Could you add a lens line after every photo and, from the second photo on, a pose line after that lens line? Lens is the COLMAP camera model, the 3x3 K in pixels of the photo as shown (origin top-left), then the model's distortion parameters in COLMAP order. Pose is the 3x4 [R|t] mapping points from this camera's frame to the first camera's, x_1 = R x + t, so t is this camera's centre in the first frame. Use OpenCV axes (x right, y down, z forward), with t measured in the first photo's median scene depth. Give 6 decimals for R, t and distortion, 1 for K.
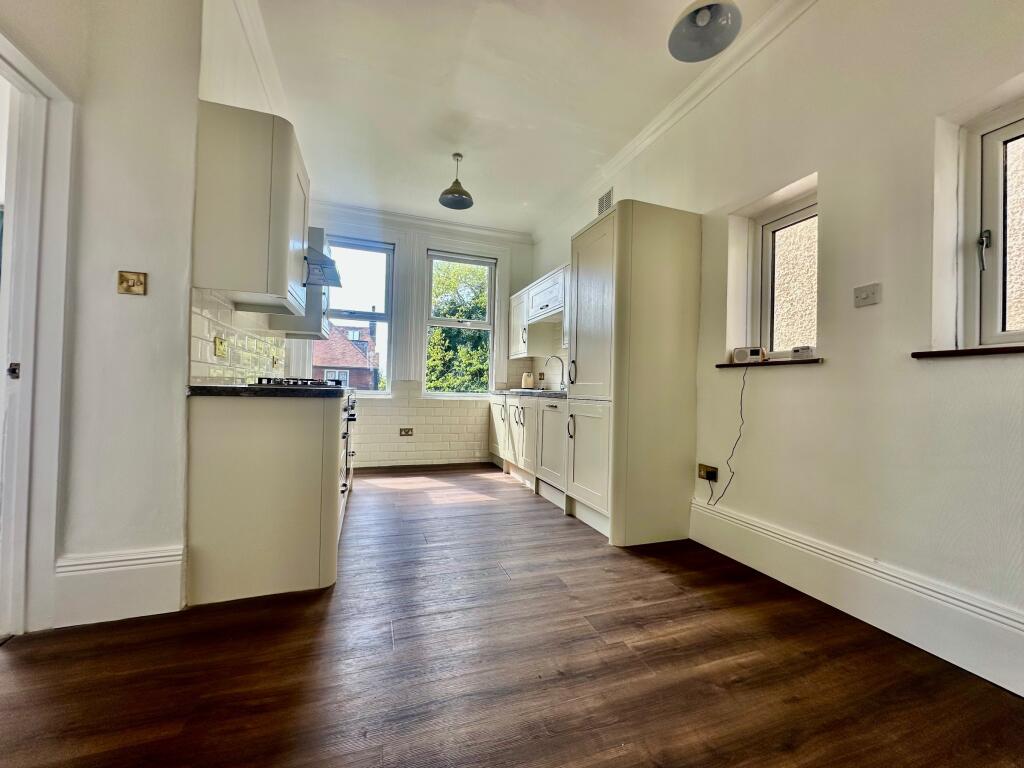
lens RADIAL K [[407.3, 0, 509.5], [0, 407.3, 384.1], [0, 0, 1]] dist [-0.001065, -0.000185]
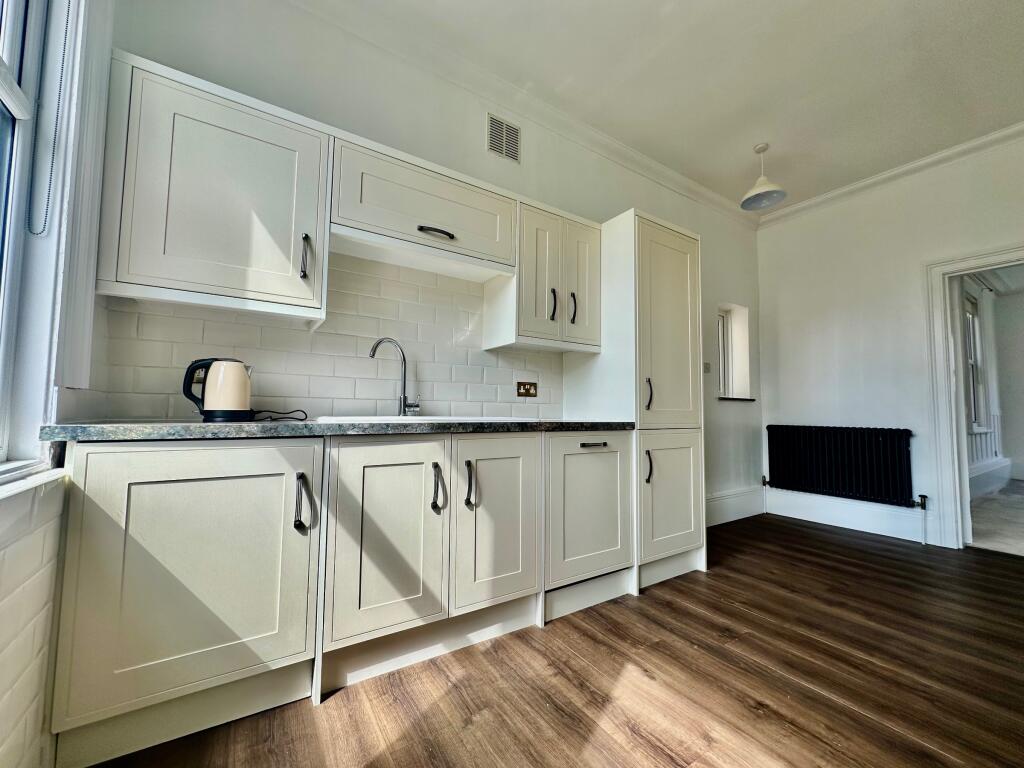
lens RADIAL K [[407.3, 0, 514.1], [0, 407.3, 383.3], [0, 0, 1]] dist [-0.001065, -0.000185]
pose [[-0.245495, 0.033790, 0.968809, -0.423826], [-0.033649, 0.998493, -0.043352, -0.006688], [-0.968814, -0.043242, -0.243988, 1.173851]]
